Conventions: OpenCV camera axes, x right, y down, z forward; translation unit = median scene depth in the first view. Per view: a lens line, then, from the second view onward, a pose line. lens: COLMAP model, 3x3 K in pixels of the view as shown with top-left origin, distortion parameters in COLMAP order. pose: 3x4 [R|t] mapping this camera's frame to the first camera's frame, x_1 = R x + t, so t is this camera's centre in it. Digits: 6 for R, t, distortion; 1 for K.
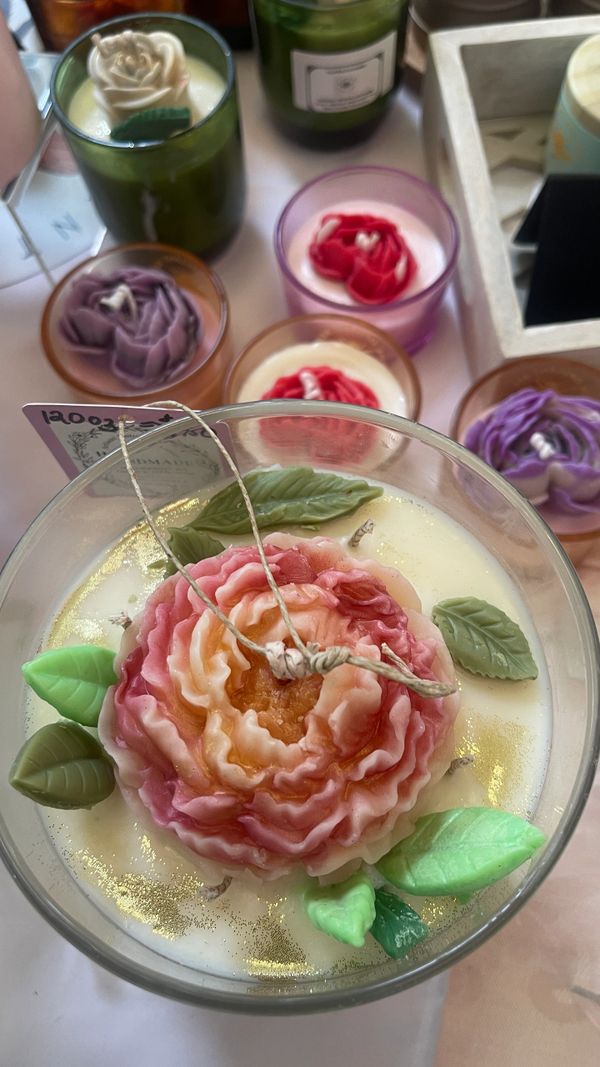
lens RADIAL K [[795.2, 0, 300.0], [0, 795.2, 533.5], [0, 0, 1]] dist [-0.001237, -0.004696]
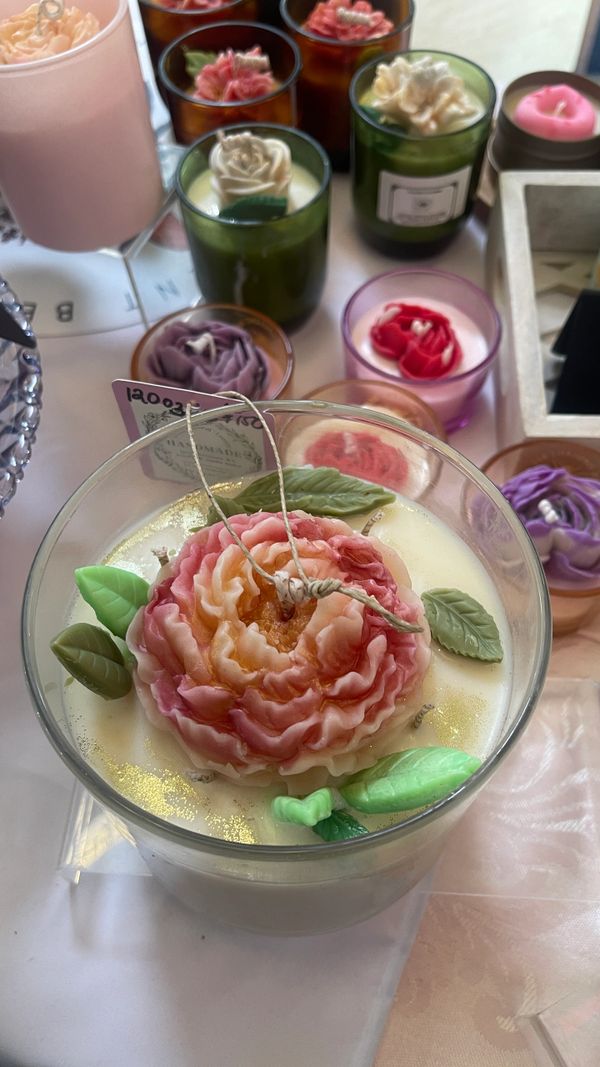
lens RADIAL K [[782.3, 0, 311.2], [0, 782.3, 533.7], [0, 0, 1]] dist [0.009271, 0.001437]
pose [[0.987737, 0.147471, -0.051271, 0.046686], [-0.153231, 0.978620, -0.137200, 0.171514], [0.029941, 0.143374, 0.989216, -0.142388]]
